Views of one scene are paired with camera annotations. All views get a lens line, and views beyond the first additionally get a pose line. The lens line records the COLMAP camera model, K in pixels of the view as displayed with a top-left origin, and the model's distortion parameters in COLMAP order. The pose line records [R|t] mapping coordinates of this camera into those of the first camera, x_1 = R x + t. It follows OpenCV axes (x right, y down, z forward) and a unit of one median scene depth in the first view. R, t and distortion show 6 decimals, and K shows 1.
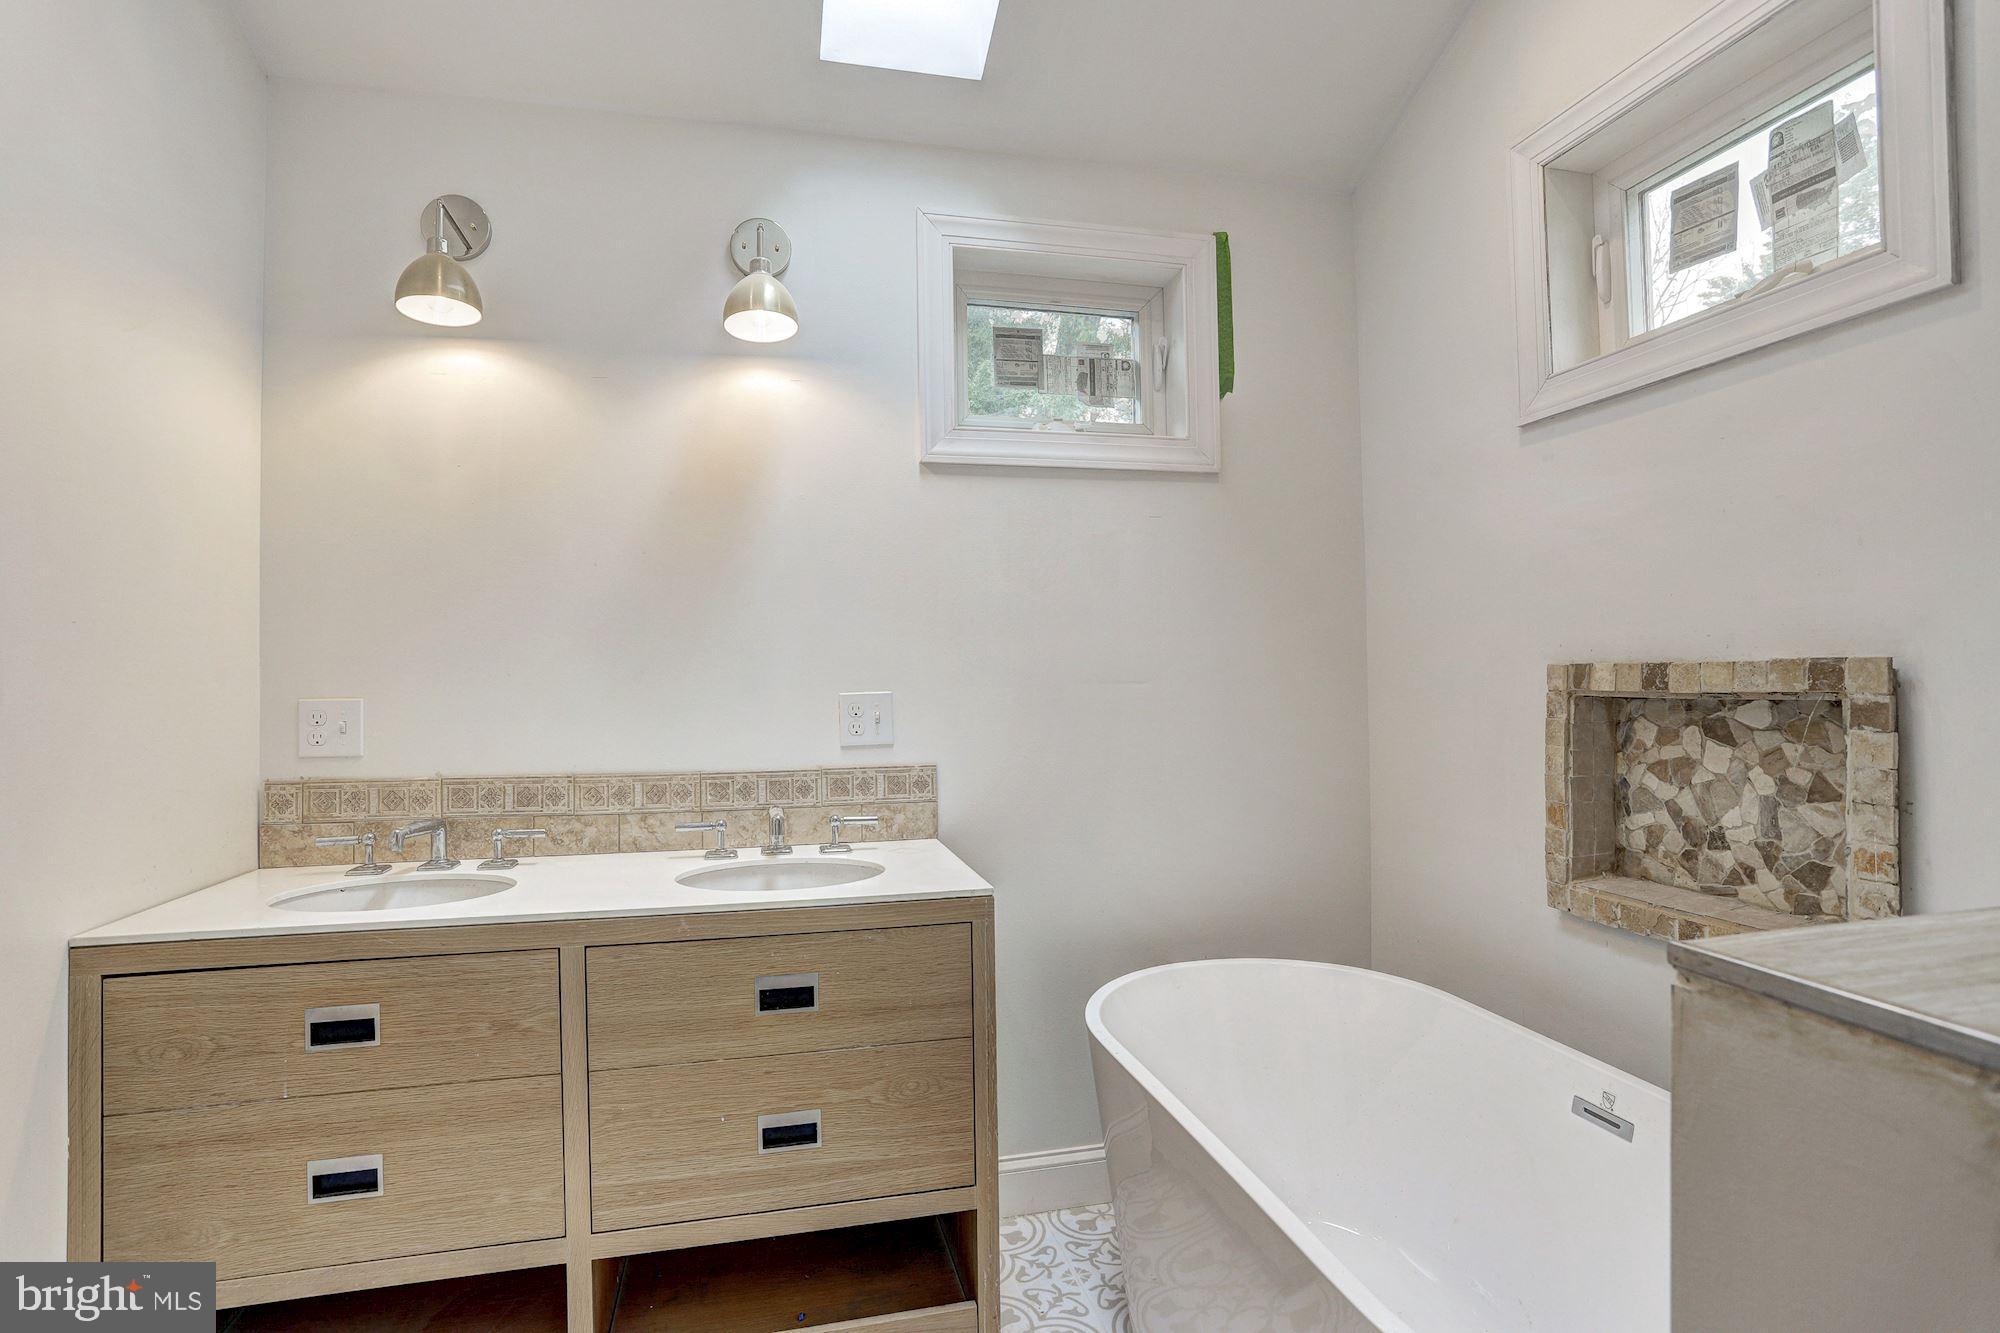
lens RADIAL K [[972.3, 0, 988.2], [0, 972.3, 663.7], [0, 0, 1]] dist [-0.076773, 0.036695]
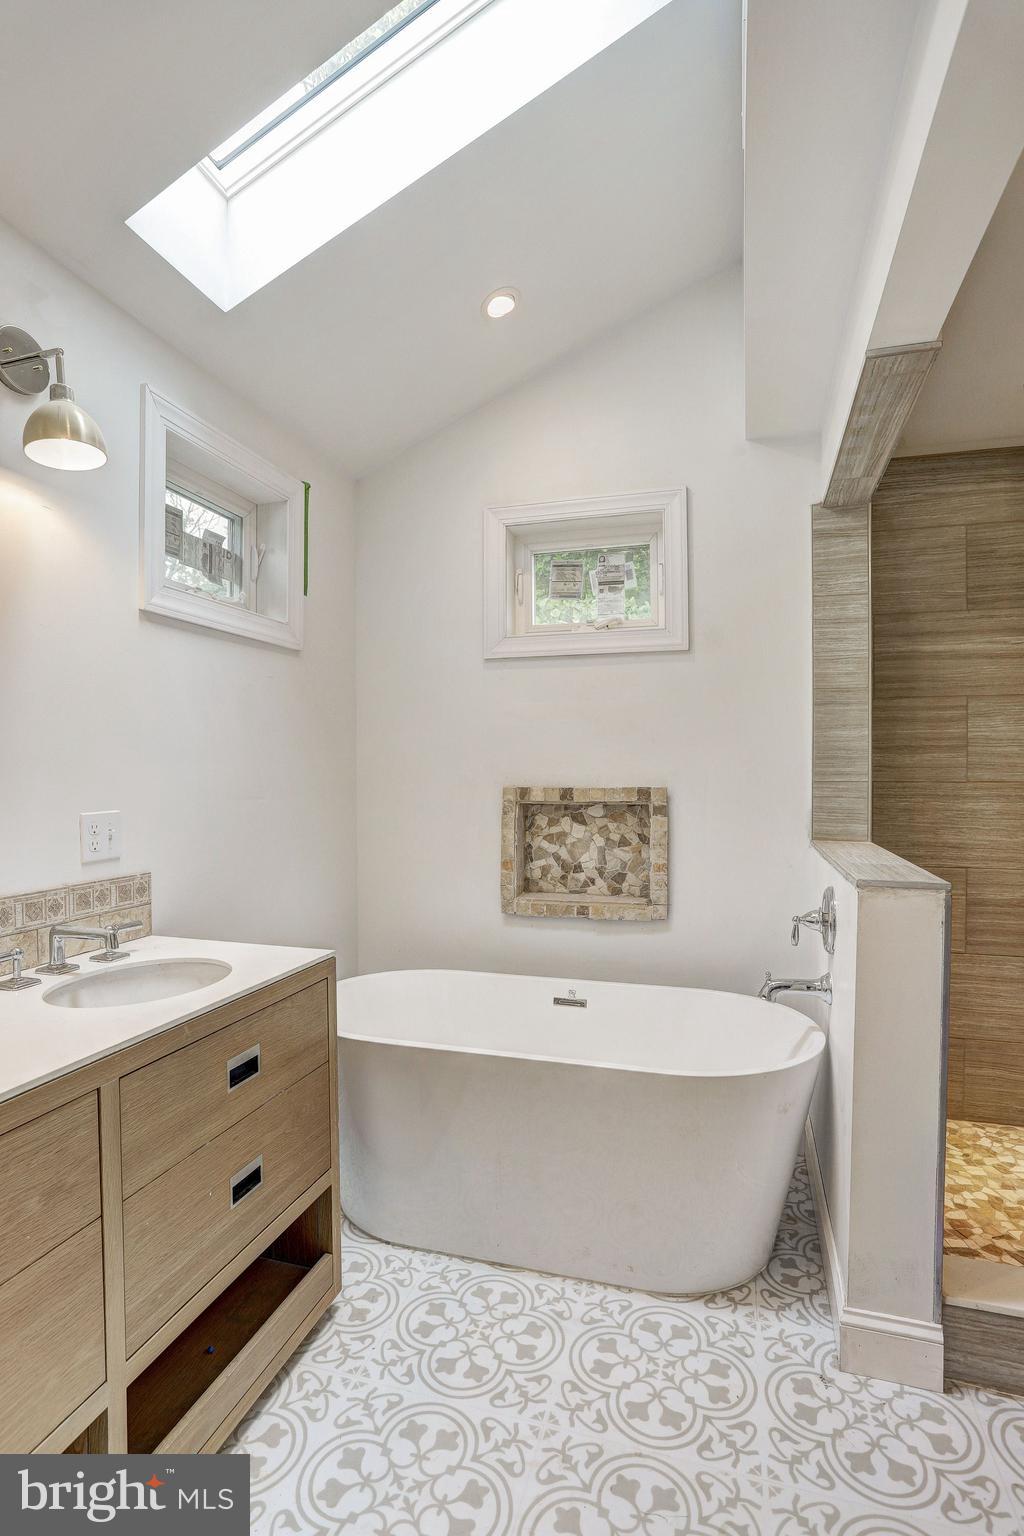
lens RADIAL K [[812.7, 0, 422.3], [0, 812.7, 774.9], [0, 0, 1]] dist [-0.089812, 0.042989]
pose [[0.526016, 0.006138, 0.850452, -0.977648], [-0.016175, 0.999865, 0.002788, -0.028416], [-0.850321, -0.015222, 0.526045, 0.304460]]
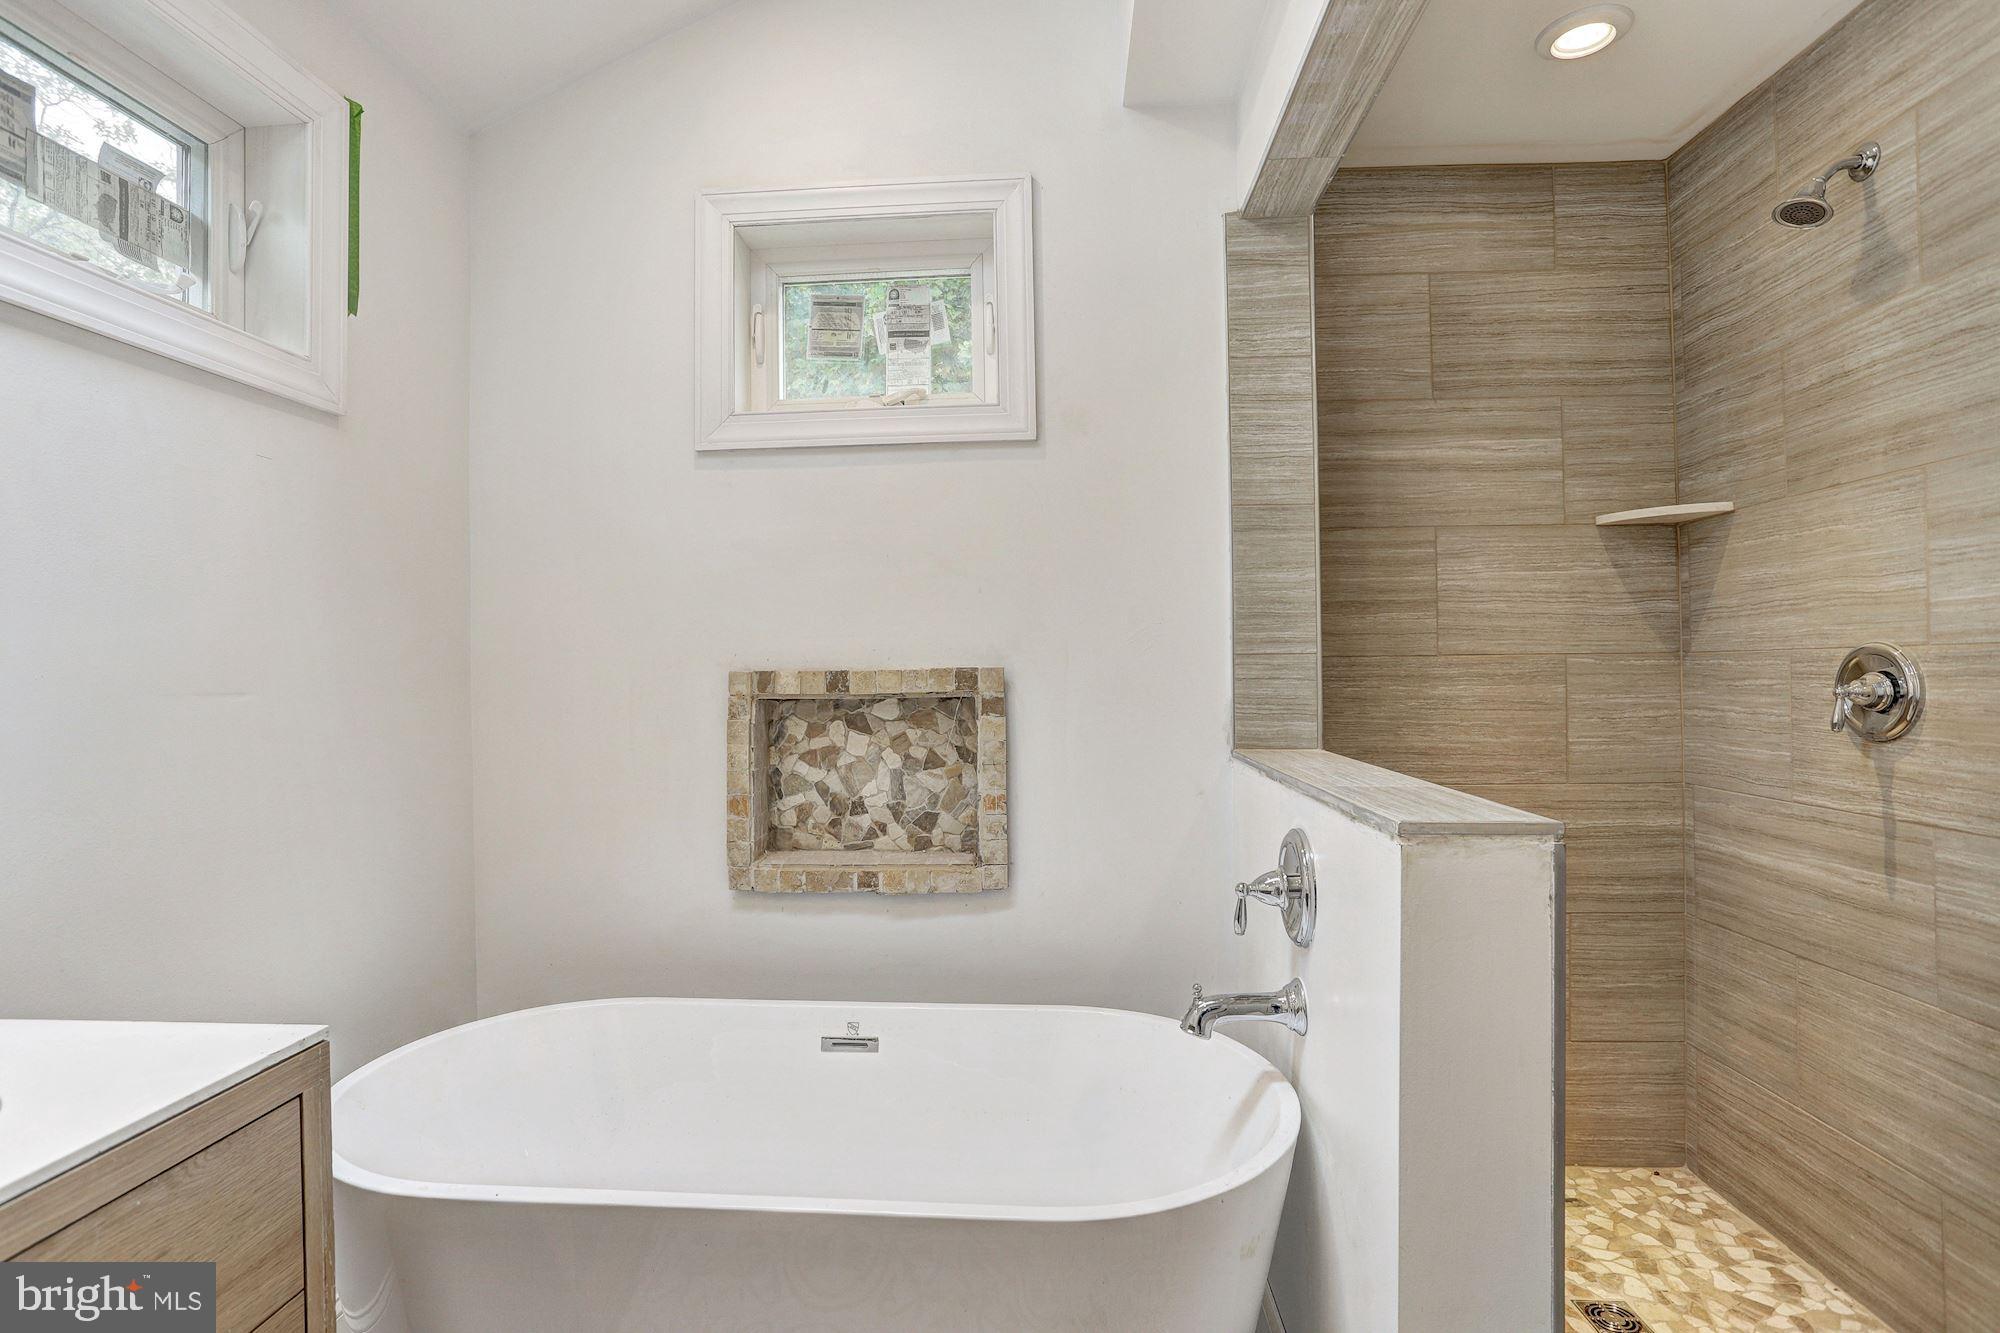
lens RADIAL K [[1014.4, 0, 910.1], [0, 1014.4, 659.9], [0, 0, 1]] dist [-0.068468, 0.038851]
pose [[0.303479, 0.018415, 0.952660, -0.518467], [-0.004809, 0.999830, -0.017795, 0.007925], [-0.952826, 0.000819, 0.303516, 0.483232]]
